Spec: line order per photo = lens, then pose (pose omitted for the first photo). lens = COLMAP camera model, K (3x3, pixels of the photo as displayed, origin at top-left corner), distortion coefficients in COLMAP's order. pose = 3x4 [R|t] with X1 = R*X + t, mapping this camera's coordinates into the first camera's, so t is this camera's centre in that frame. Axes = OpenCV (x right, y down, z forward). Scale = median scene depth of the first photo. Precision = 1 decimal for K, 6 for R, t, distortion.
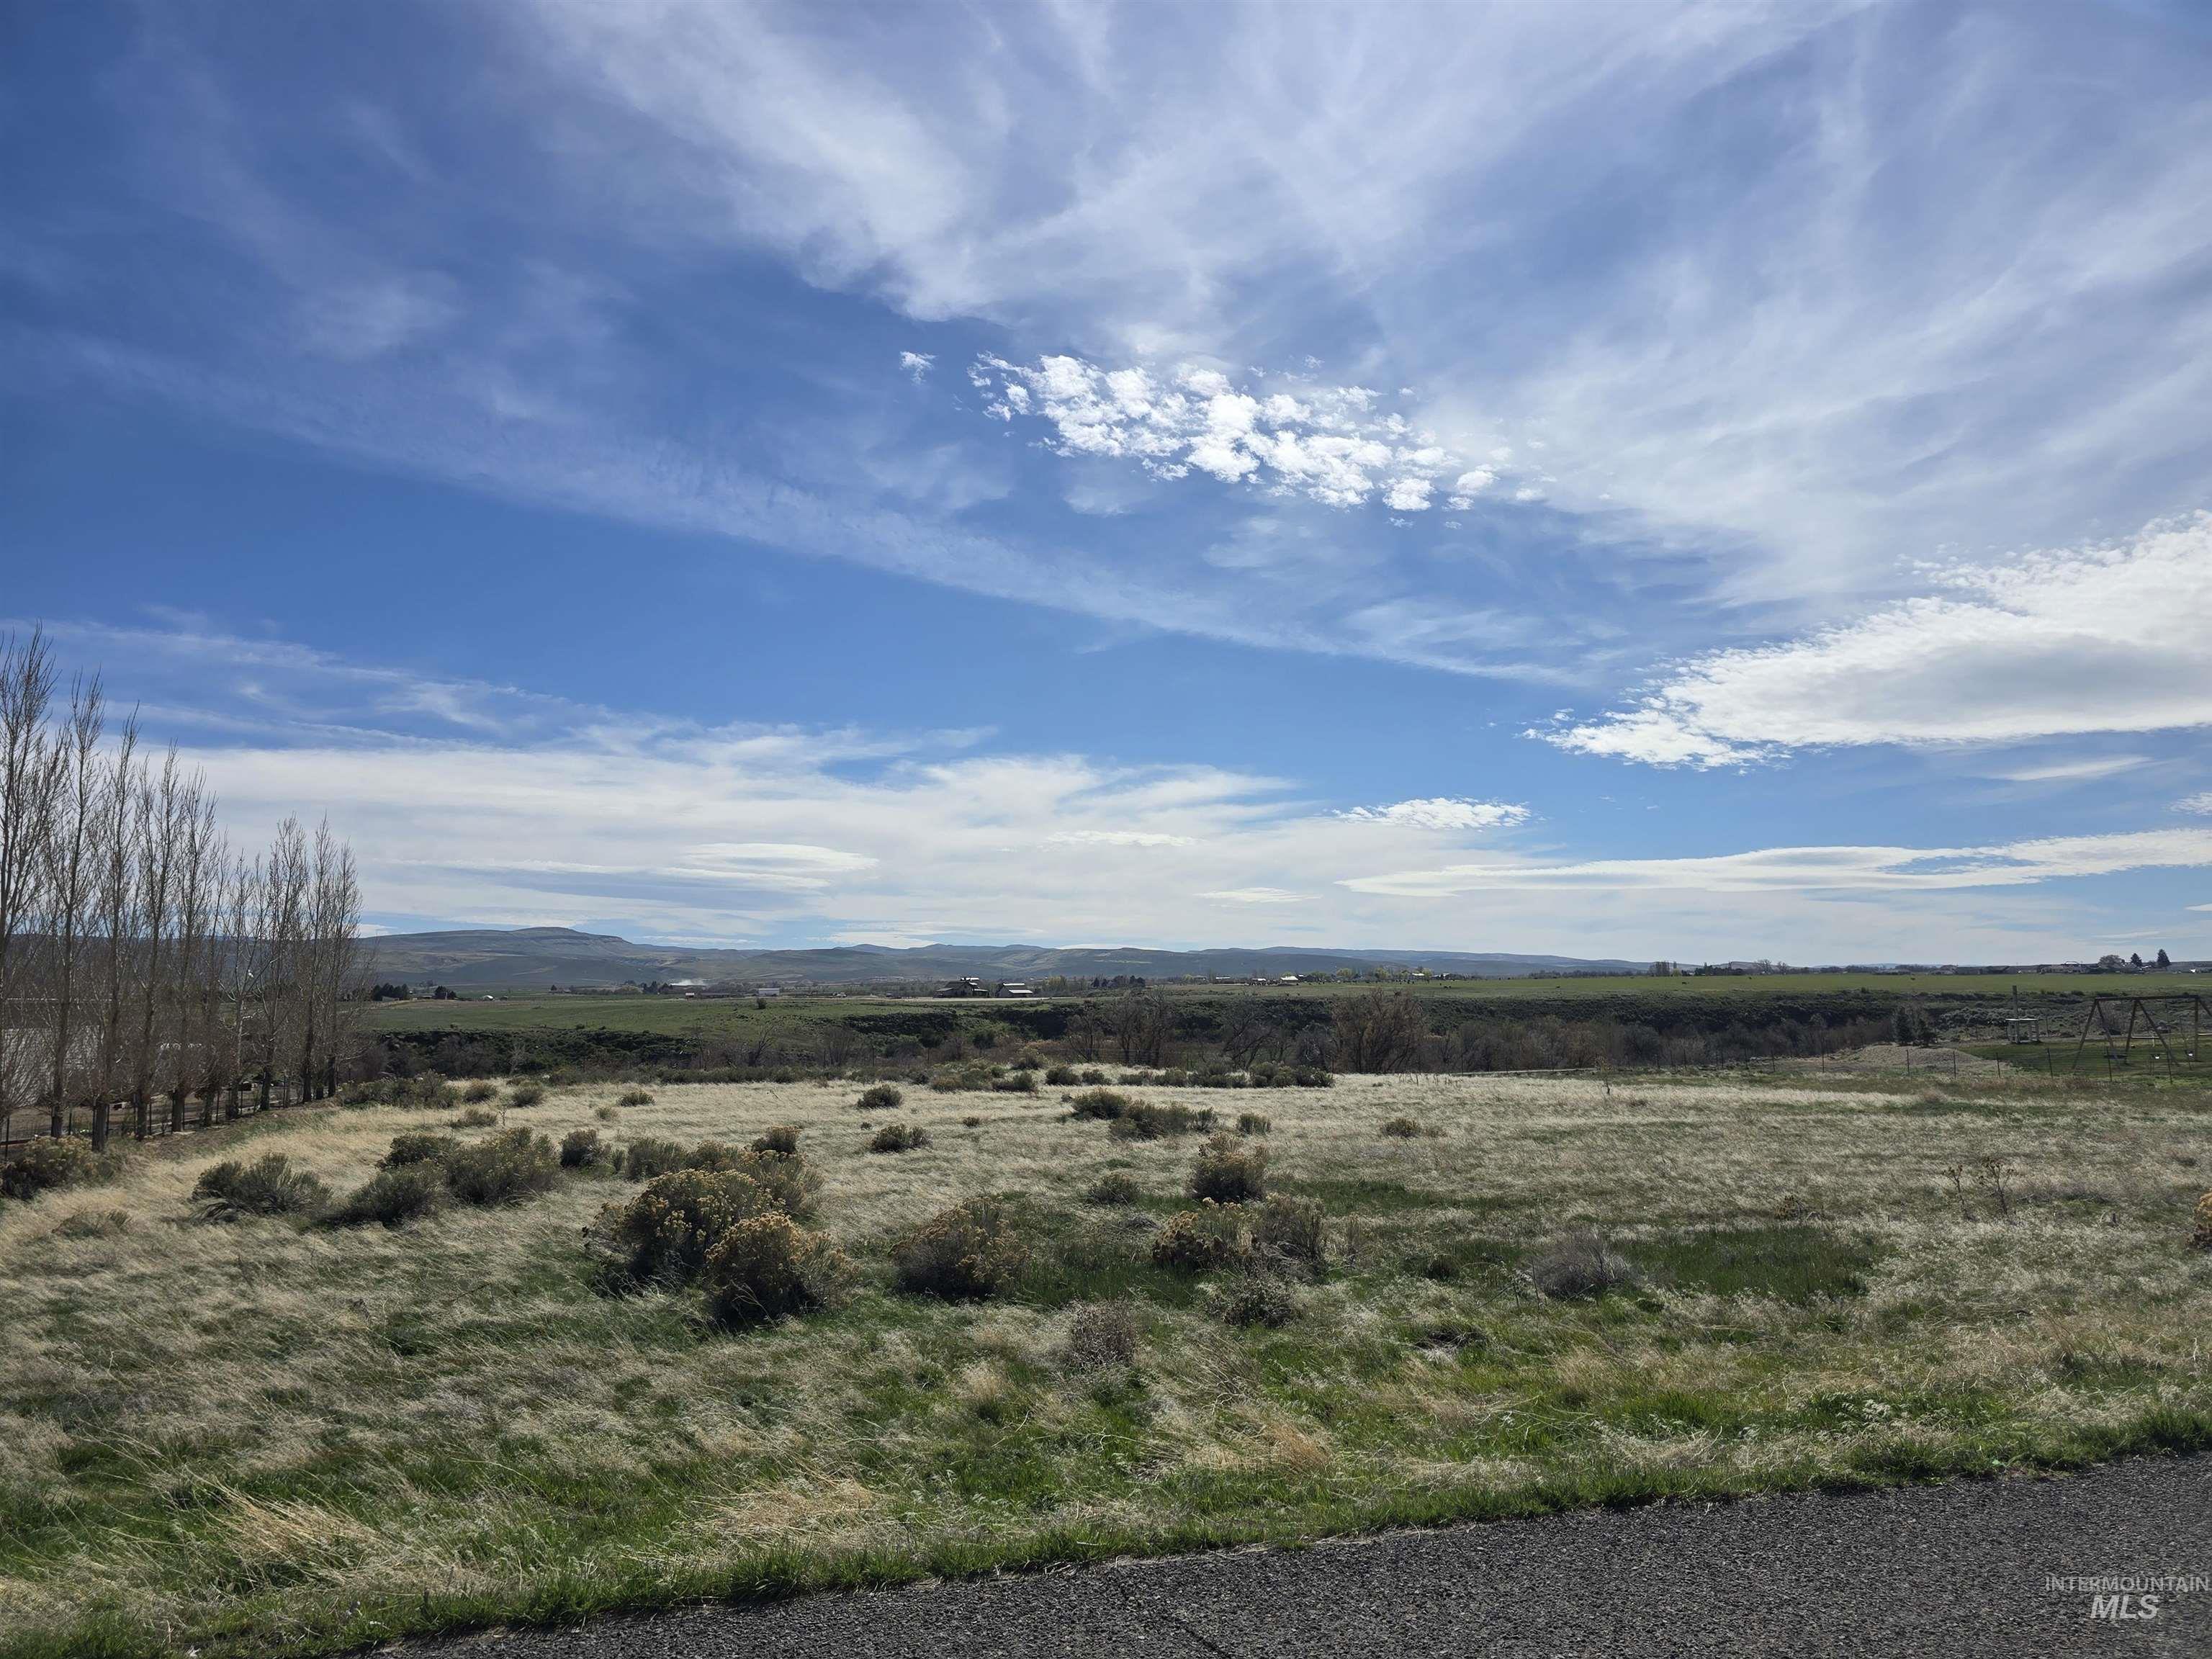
lens RADIAL K [[1490.0, 0, 1114.2], [0, 1490.0, 809.3], [0, 0, 1]] dist [0.053042, -0.053108]
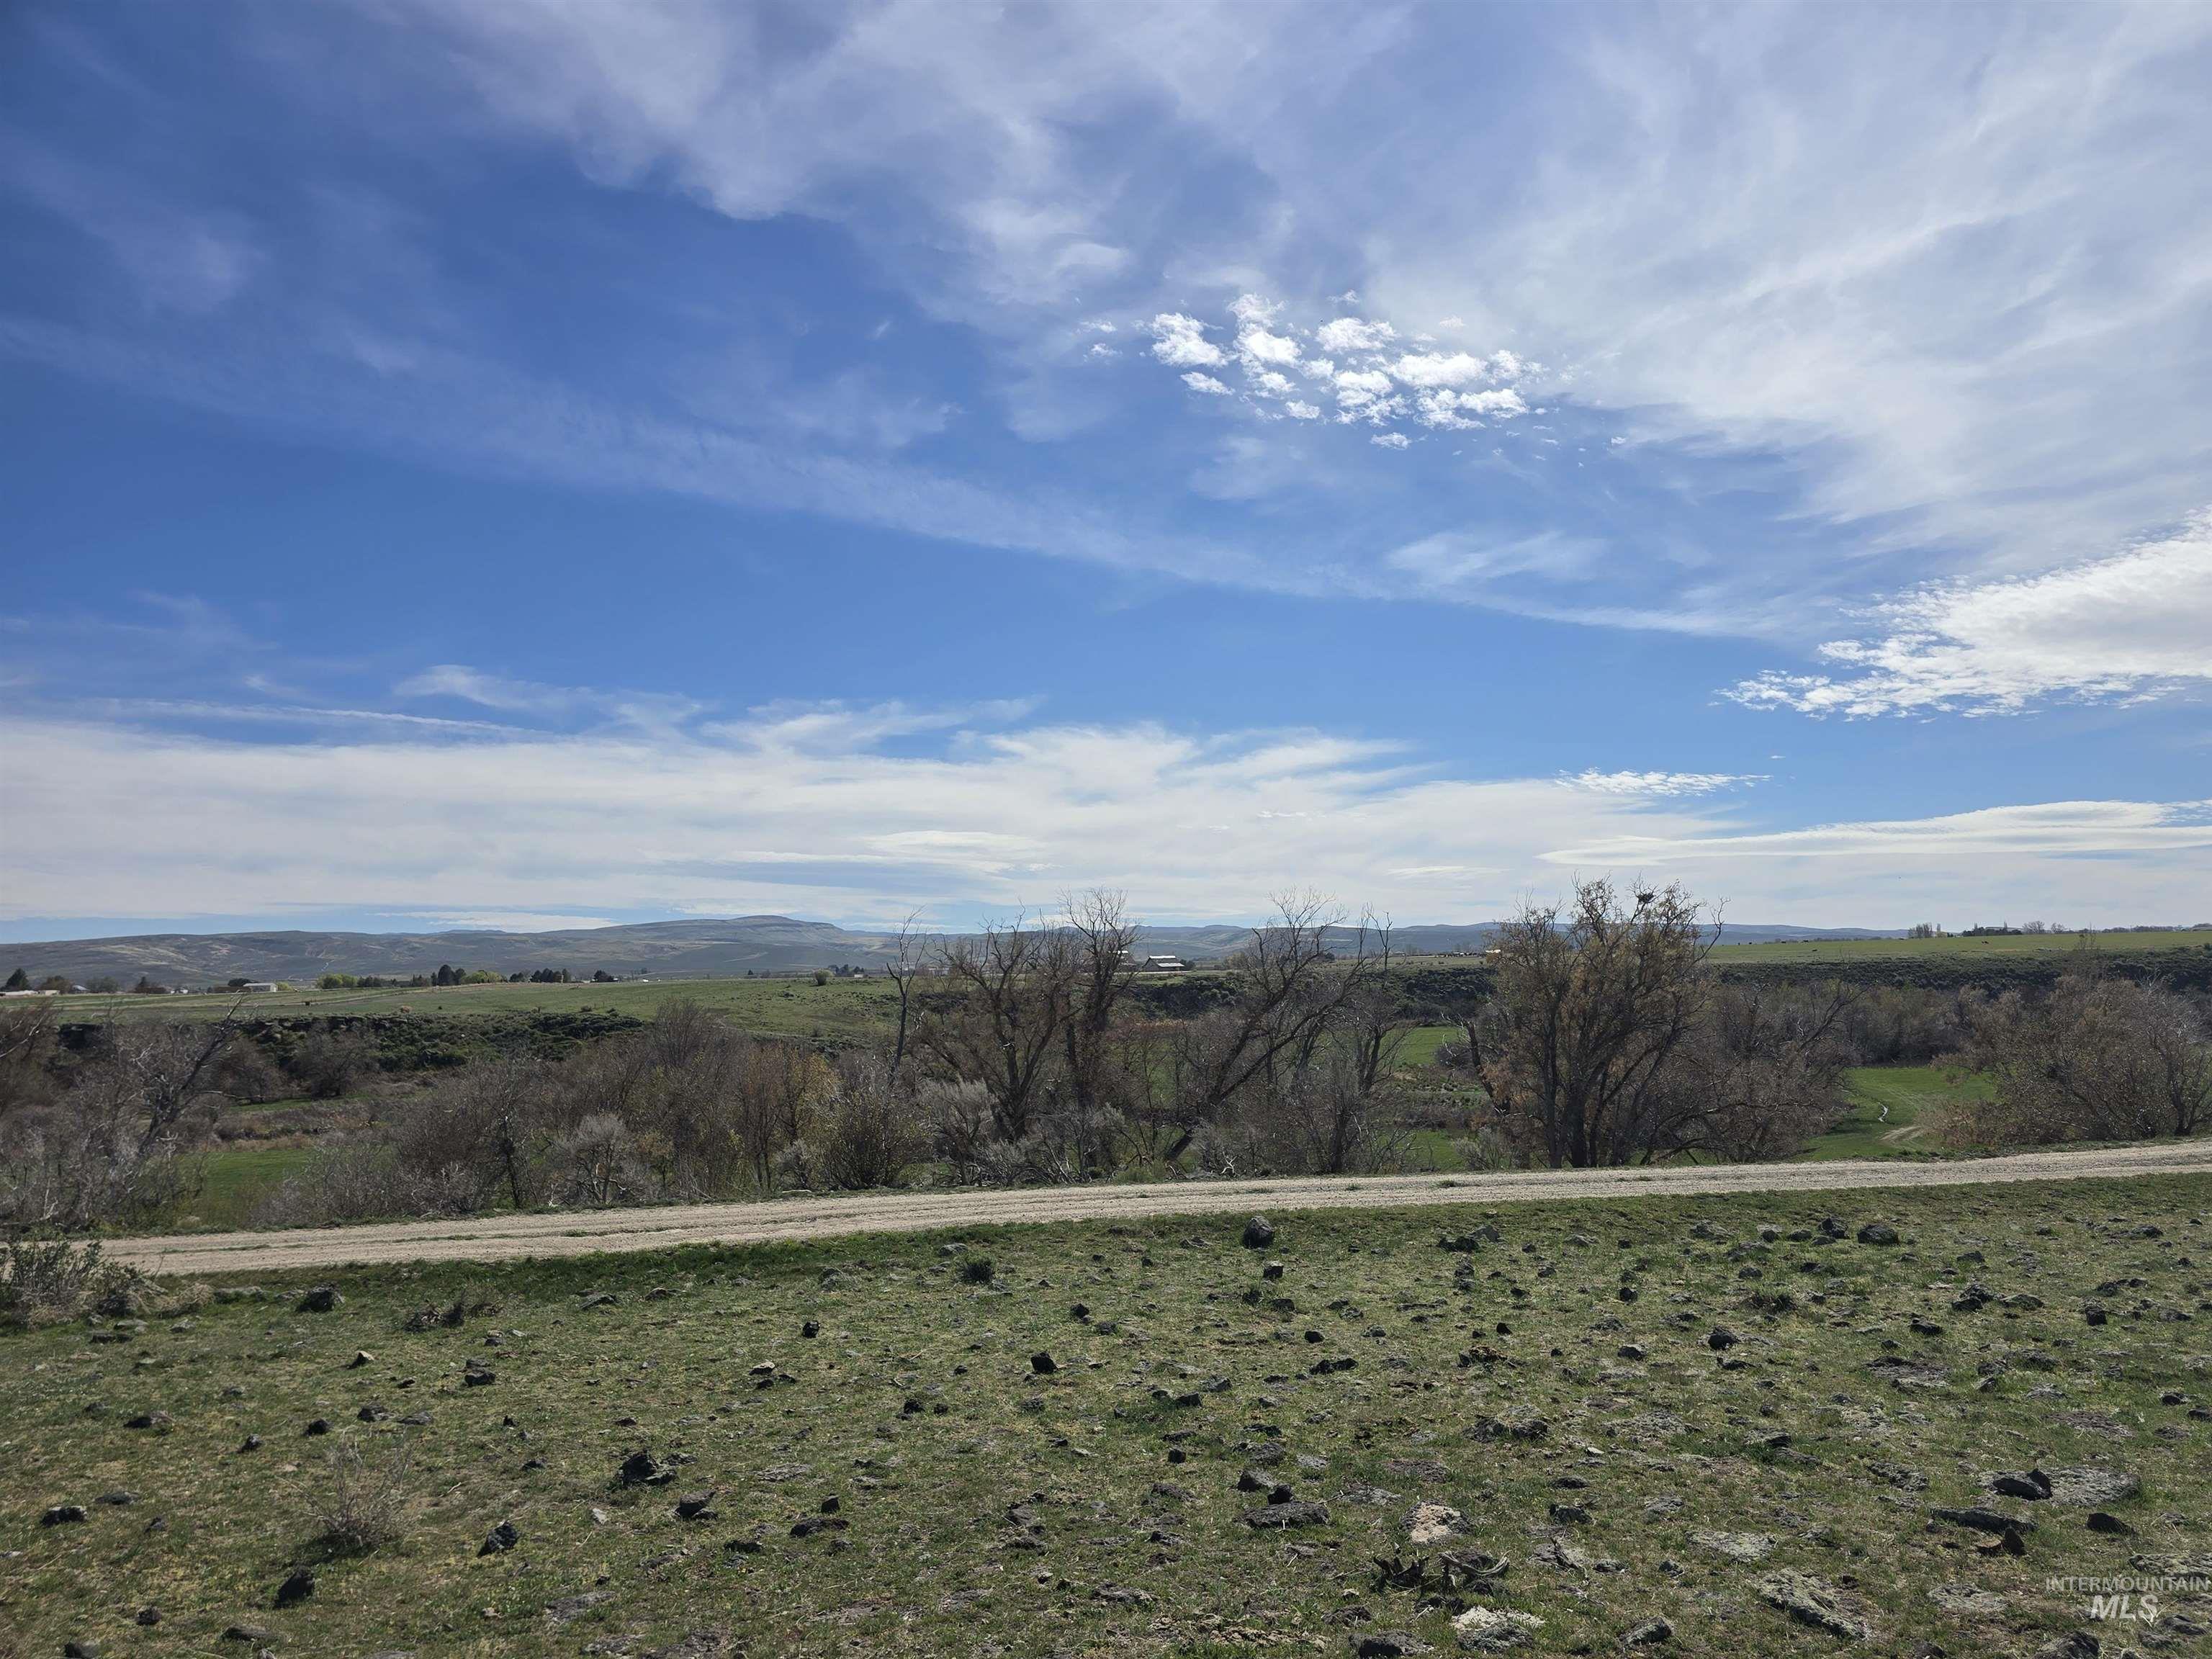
lens RADIAL K [[1480.8, 0, 1146.7], [0, 1480.8, 835.8], [0, 0, 1]] dist [0.042136, -0.043523]
pose [[0.990215, -0.027682, -0.136774, 0.112599], [0.031875, 0.999084, 0.028563, 0.009555], [0.135858, -0.032643, 0.990190, 0.080791]]
